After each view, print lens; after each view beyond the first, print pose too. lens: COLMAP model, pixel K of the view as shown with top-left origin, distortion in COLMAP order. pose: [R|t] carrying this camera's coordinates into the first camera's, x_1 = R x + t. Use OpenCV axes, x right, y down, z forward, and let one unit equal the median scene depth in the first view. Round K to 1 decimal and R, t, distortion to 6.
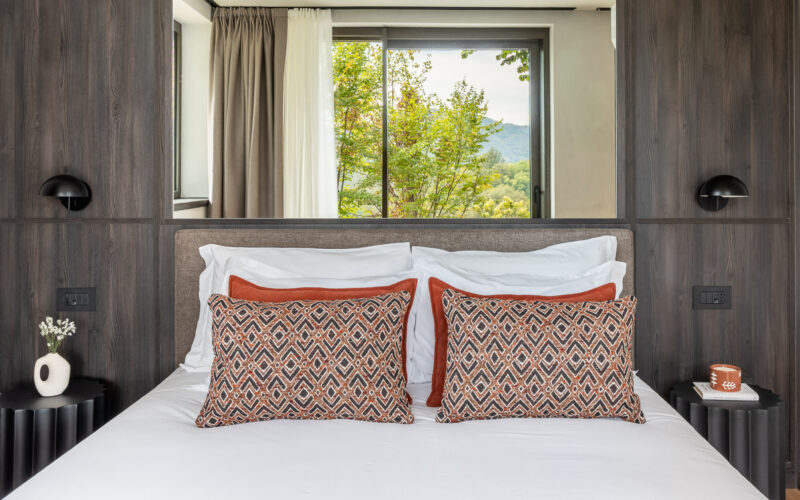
lens RADIAL K [[698.4, 0, 416.4], [0, 698.4, 176.8], [0, 0, 1]] dist [0.003219, 0.004912]
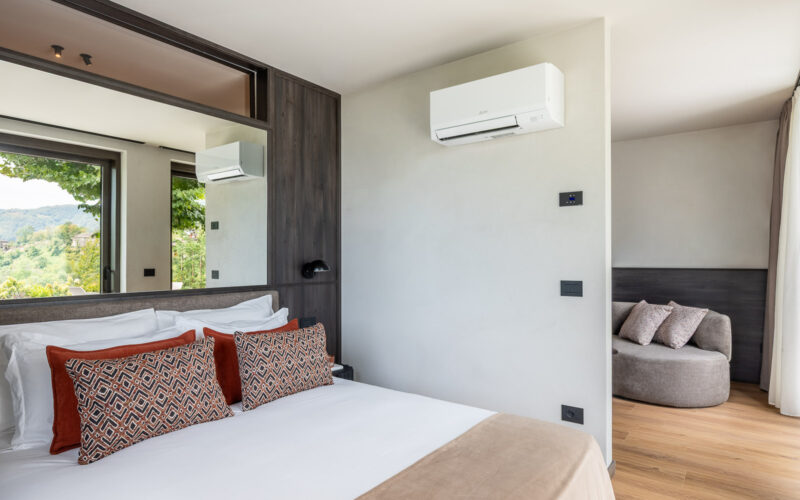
lens RADIAL K [[461.8, 0, 400.0], [0, 461.8, 250.0], [0, 0, 1]] dist [0.000804, 0.000244]
pose [[0.598738, 0.014099, 0.800820, -0.470813], [0.000389, 0.999840, -0.017894, -0.007931], [-0.800944, 0.011025, 0.598637, 0.035975]]
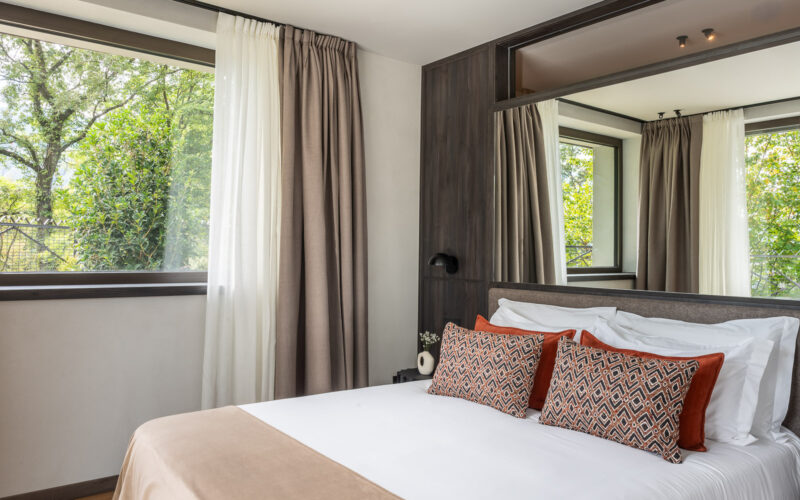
lens RADIAL K [[587.7, 0, 400.0], [0, 587.7, 250.0], [0, 0, 1]] dist [-0.002816, -0.002330]
pose [[0.622088, 0.006787, -0.782918, 0.611847], [-0.017007, 0.999844, -0.004846, -0.002096], [0.782763, 0.016330, 0.622106, -0.005692]]
